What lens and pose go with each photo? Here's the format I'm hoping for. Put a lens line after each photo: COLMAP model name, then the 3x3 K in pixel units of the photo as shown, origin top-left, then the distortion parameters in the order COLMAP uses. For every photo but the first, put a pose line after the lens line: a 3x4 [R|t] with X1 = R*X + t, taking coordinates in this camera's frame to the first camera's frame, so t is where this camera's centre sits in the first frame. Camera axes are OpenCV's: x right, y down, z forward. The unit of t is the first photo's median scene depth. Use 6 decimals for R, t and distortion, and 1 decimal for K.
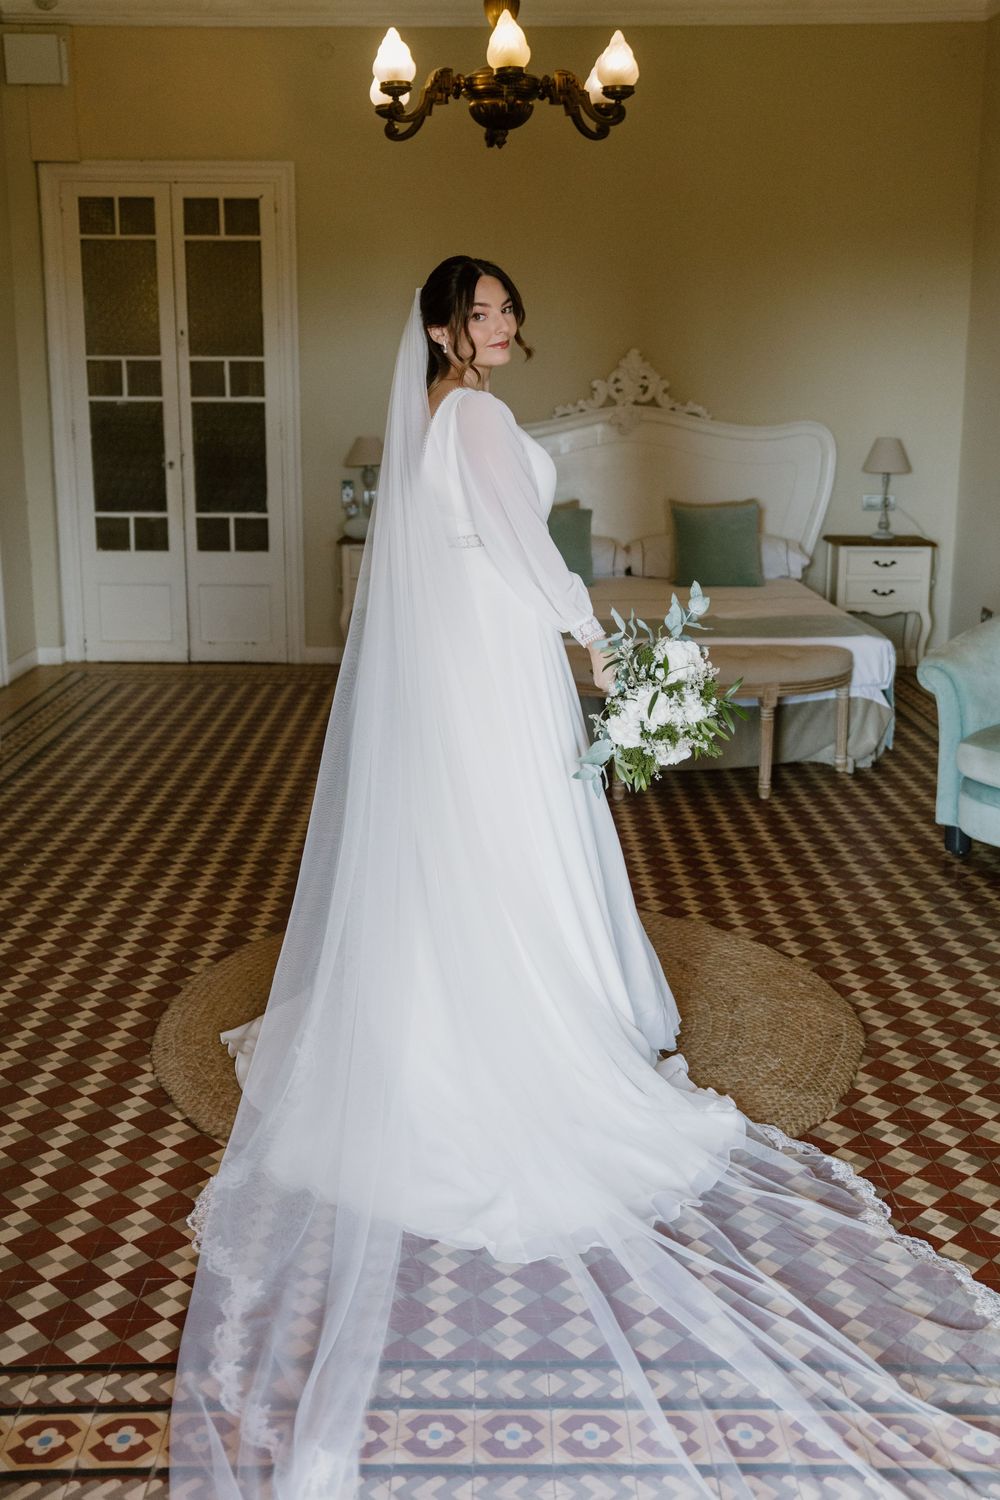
lens RADIAL K [[1507.8, 0, 496.4], [0, 1507.8, 690.8], [0, 0, 1]] dist [-0.007017, 0.000000]
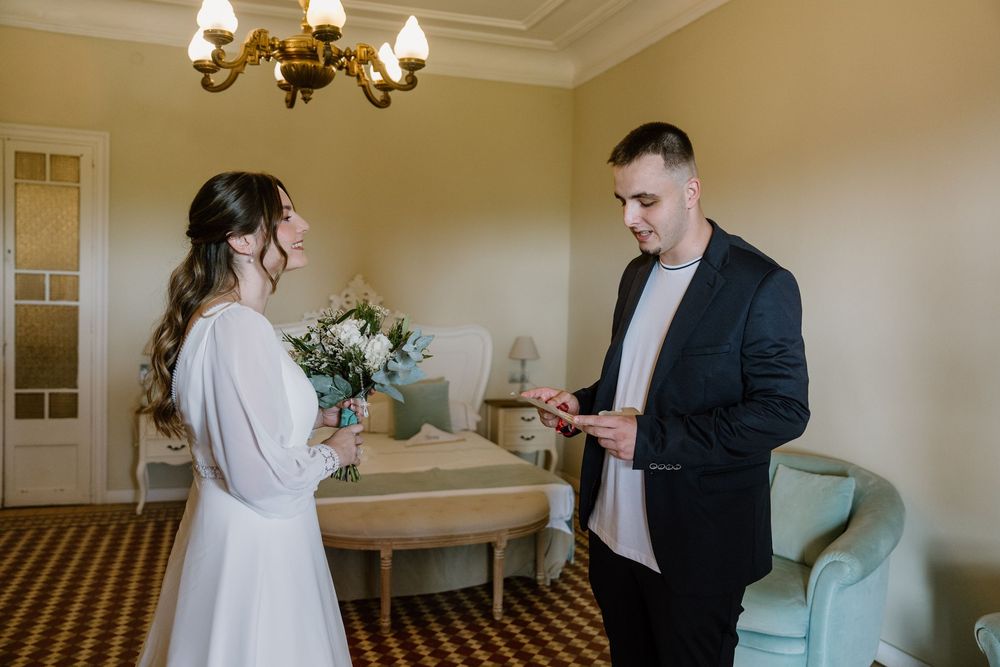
lens RADIAL K [[815.1, 0, 494.6], [0, 815.1, 330.1], [0, 0, 1]] dist [-0.034552, 0.066287]
pose [[0.948098, 0.010822, 0.317794, -0.034703], [0.040005, 0.987420, -0.152974, -0.048089], [-0.315452, 0.157748, 0.935738, 0.229070]]
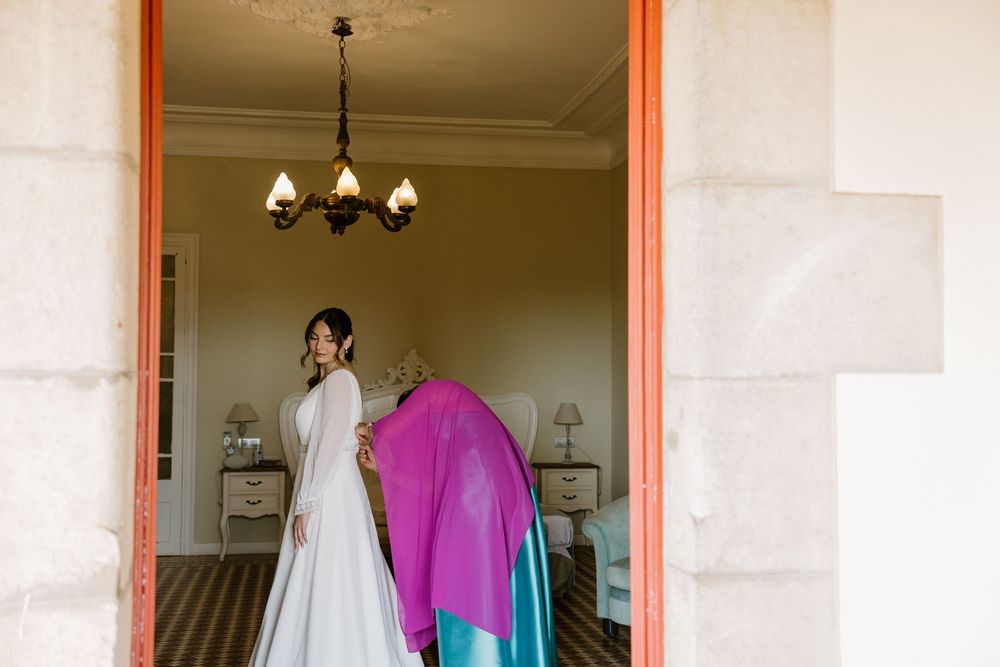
lens RADIAL K [[1114.0, 0, 501.6], [0, 1114.0, 335.1], [0, 0, 1]] dist [0.098683, 0.000000]
pose [[0.984731, 0.008690, 0.173866, -0.023828], [0.033647, 0.970419, -0.239070, 0.049537], [-0.170800, 0.241270, 0.955309, -0.170221]]
